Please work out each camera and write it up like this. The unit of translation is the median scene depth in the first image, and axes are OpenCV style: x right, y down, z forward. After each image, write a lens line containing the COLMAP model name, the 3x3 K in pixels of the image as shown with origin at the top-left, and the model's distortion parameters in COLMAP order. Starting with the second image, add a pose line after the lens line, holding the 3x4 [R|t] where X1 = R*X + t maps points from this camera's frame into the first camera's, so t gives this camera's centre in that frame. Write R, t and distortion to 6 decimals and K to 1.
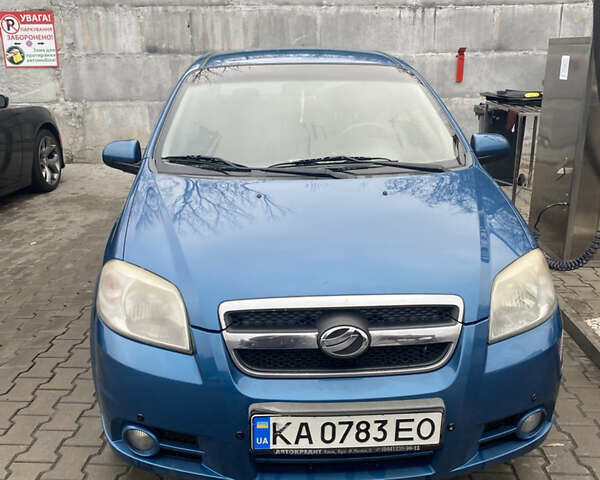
lens RADIAL K [[611.6, 0, 300.0], [0, 611.6, 240.0], [0, 0, 1]] dist [0.014197, -0.001314]
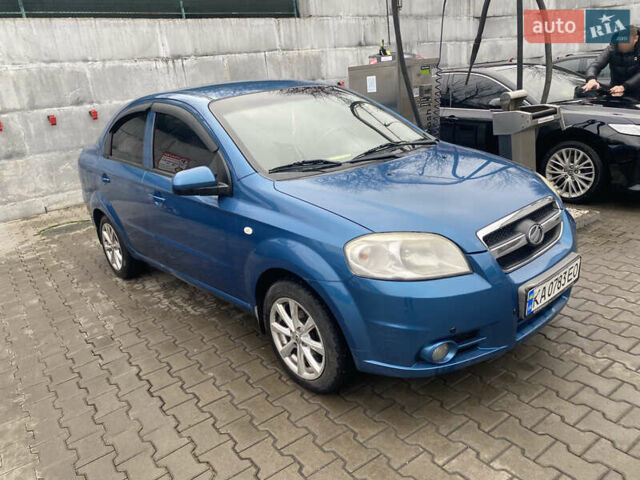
lens RADIAL K [[482.9, 0, 317.3], [0, 482.9, 252.7], [0, 0, 1]] dist [0.012669, 0.009923]
pose [[0.784900, -0.275179, 0.555166, -0.226939], [0.271998, 0.958050, 0.090322, -0.012173], [-0.556731, 0.080110, 0.826821, 0.056432]]
